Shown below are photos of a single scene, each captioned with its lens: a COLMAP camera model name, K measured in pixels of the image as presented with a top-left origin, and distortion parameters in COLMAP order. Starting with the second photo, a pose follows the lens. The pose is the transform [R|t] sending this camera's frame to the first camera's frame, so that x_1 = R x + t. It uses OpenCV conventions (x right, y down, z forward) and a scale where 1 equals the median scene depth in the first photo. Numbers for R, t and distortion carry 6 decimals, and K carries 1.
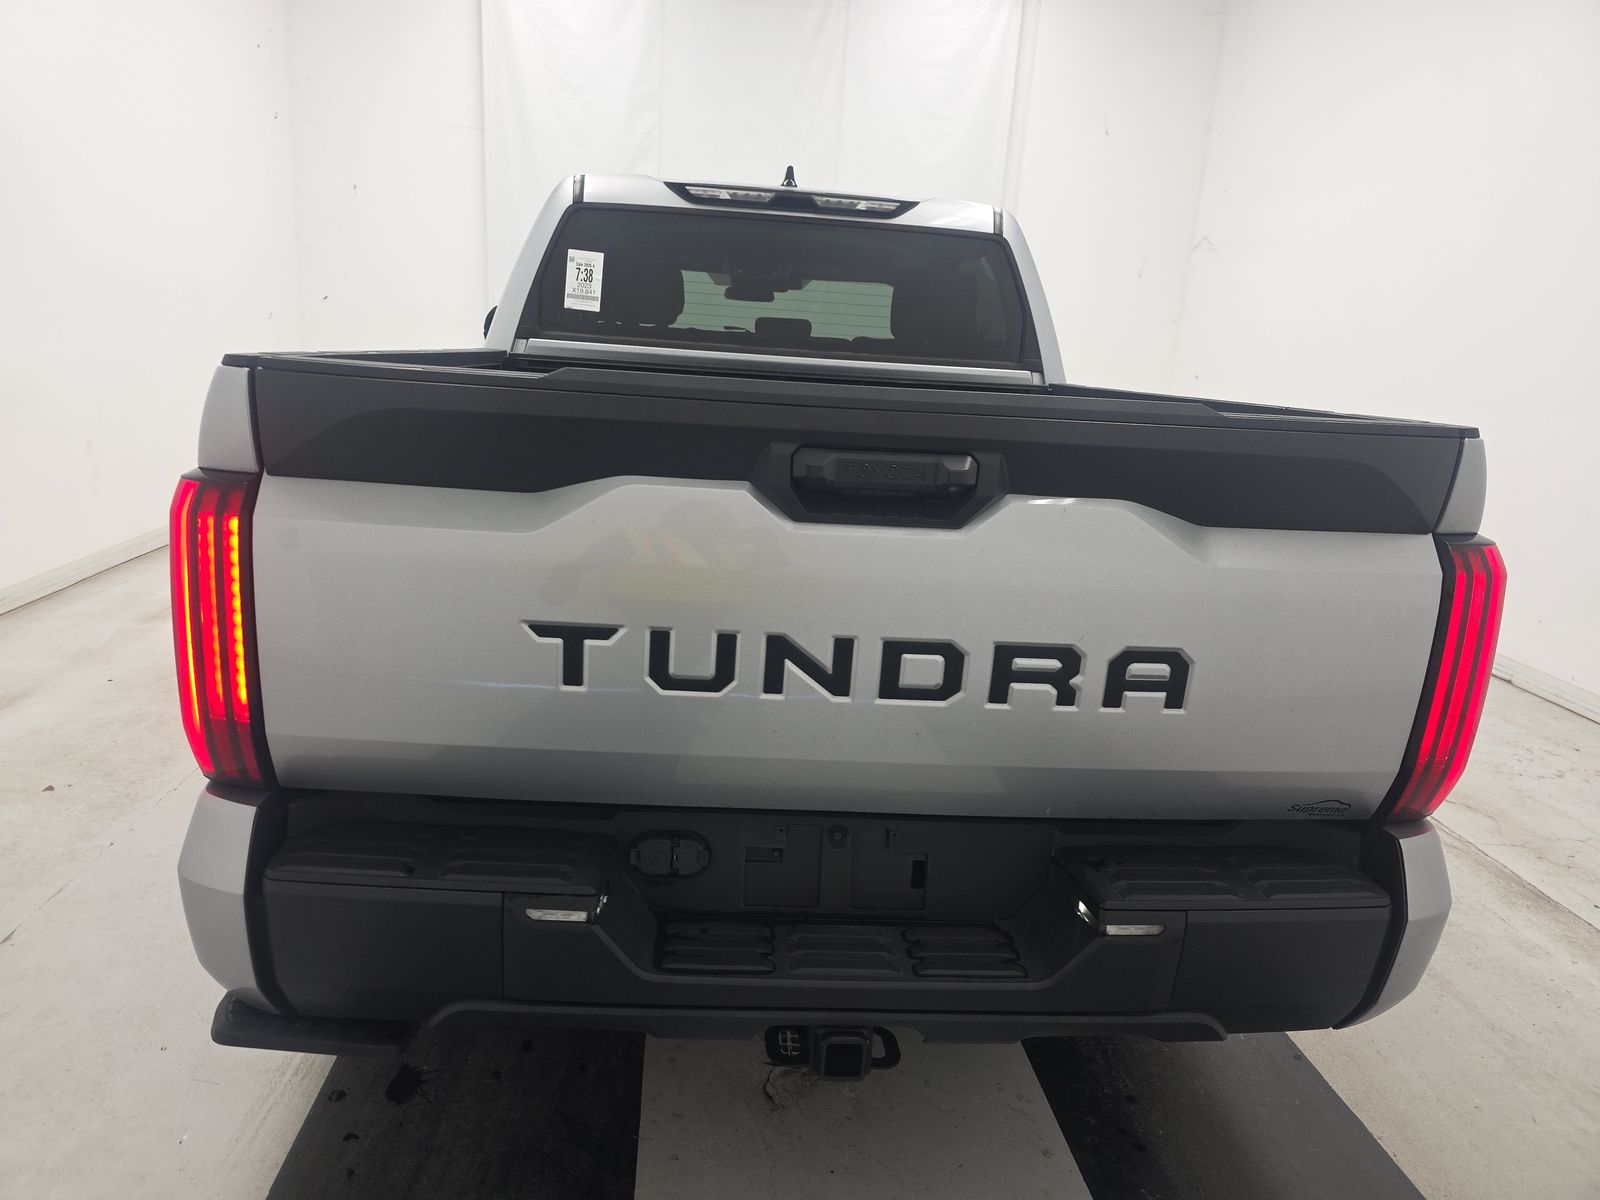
lens RADIAL K [[1072.7, 0, 797.7], [0, 1072.7, 605.5], [0, 0, 1]] dist [0.066911, -0.000592]
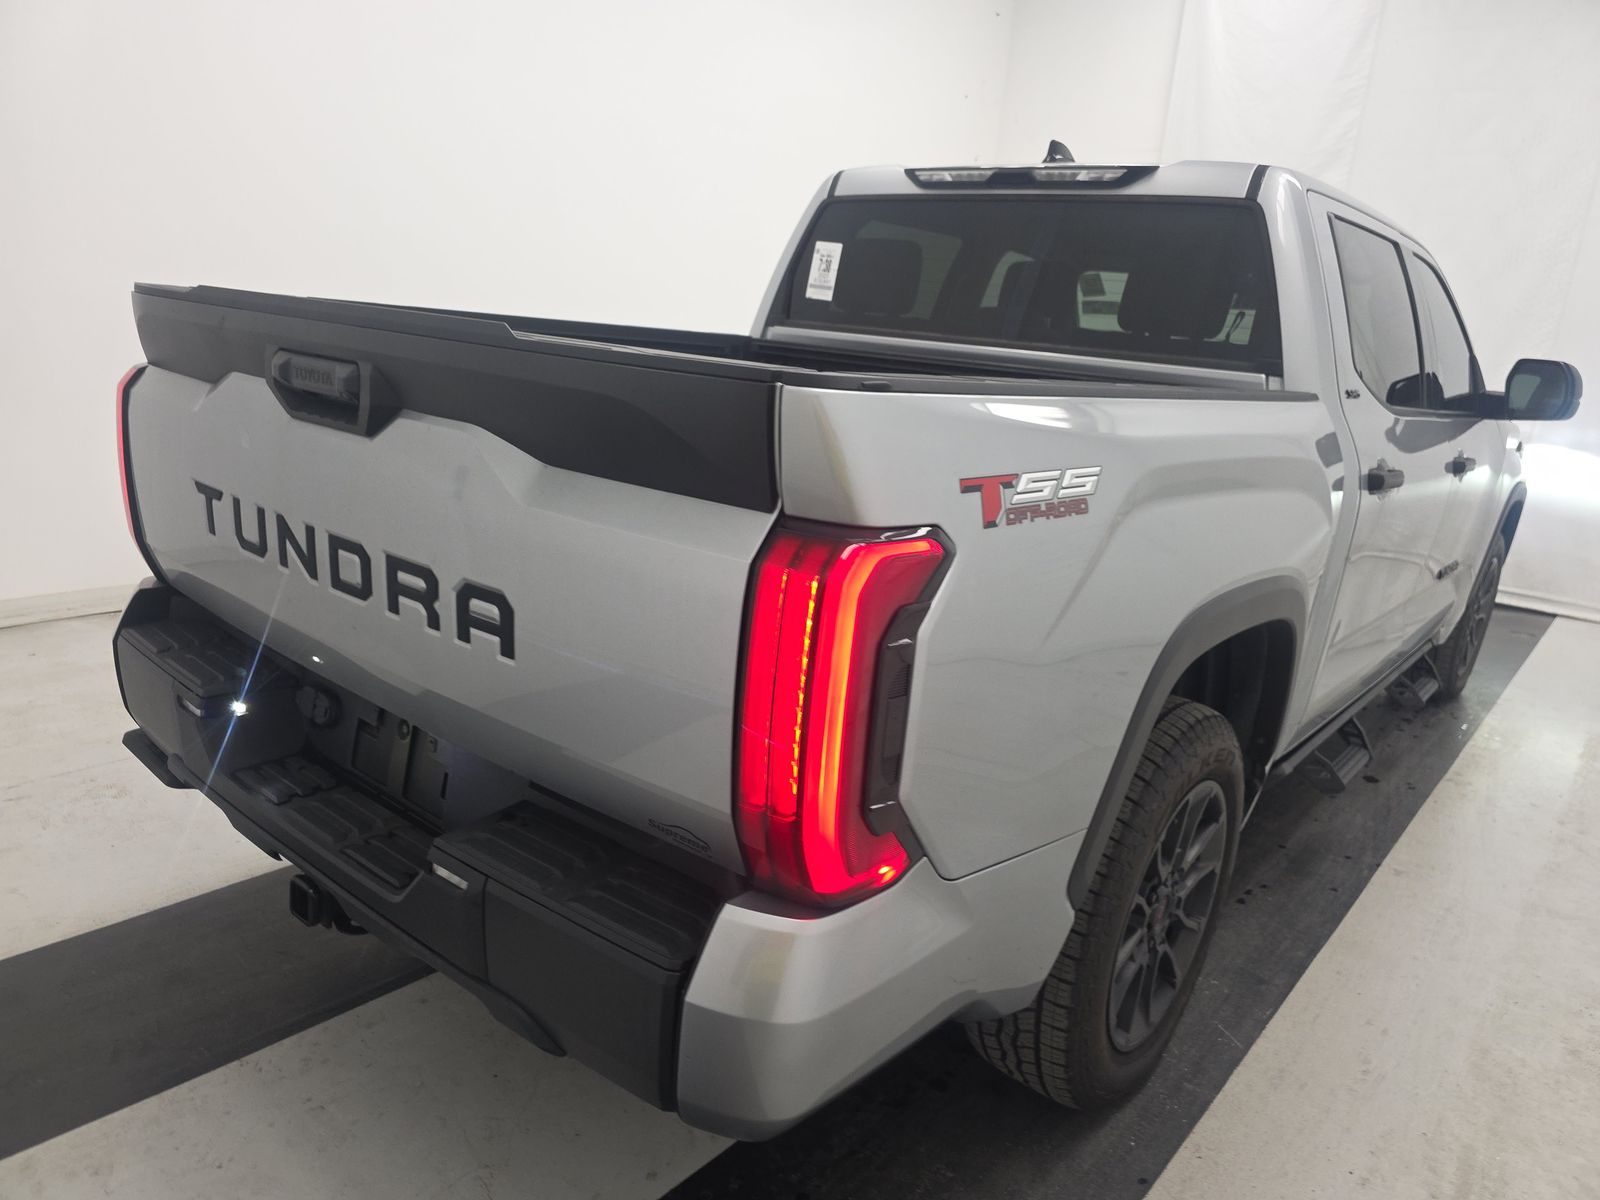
lens RADIAL K [[1101.5, 0, 798.8], [0, 1101.5, 639.3], [0, 0, 1]] dist [0.023005, -0.003789]
pose [[0.718072, 0.195040, -0.668081, 0.568034], [-0.206580, 0.976398, 0.063013, -0.015581], [0.664604, 0.092764, 0.741415, 0.227767]]
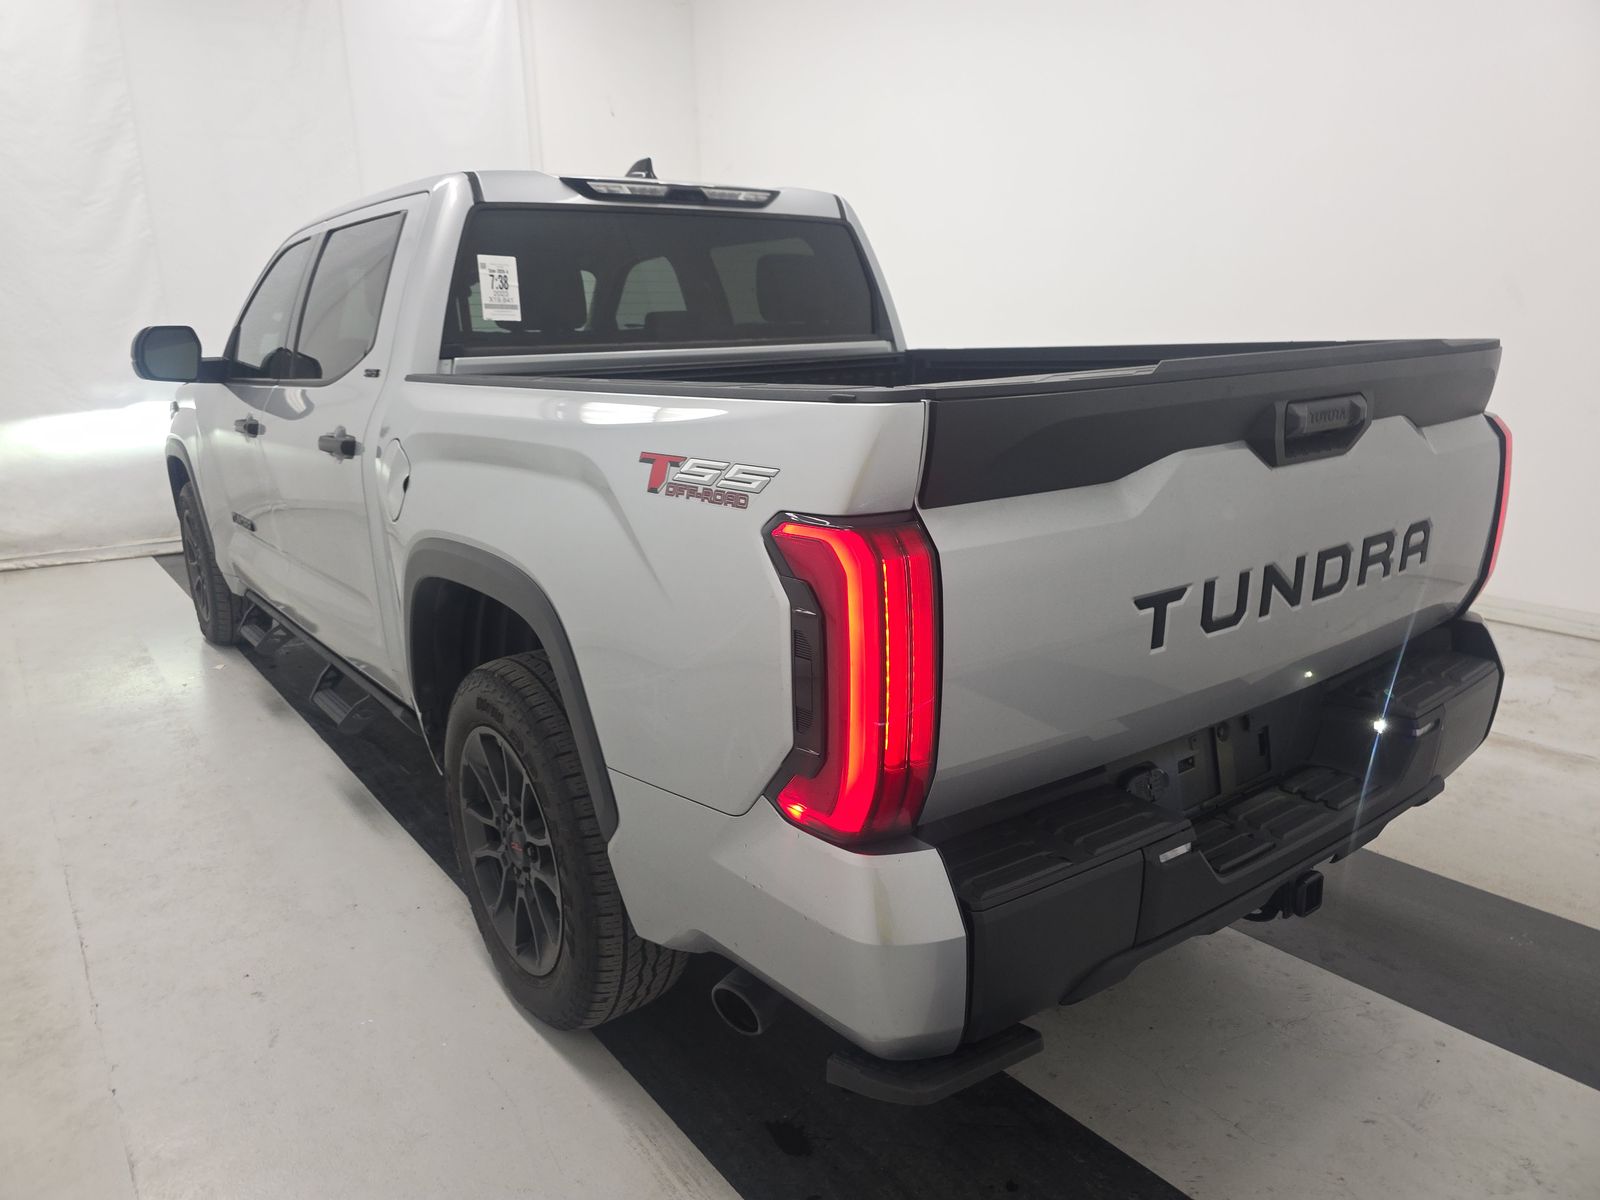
lens RADIAL K [[1061.5, 0, 800.0], [0, 1061.5, 600.0], [0, 0, 1]] dist [0.025870, -0.003039]
pose [[0.839264, -0.218349, 0.497955, -0.489959], [0.207564, 0.975127, 0.077751, -0.062823], [-0.502546, 0.038104, 0.863710, 0.111729]]
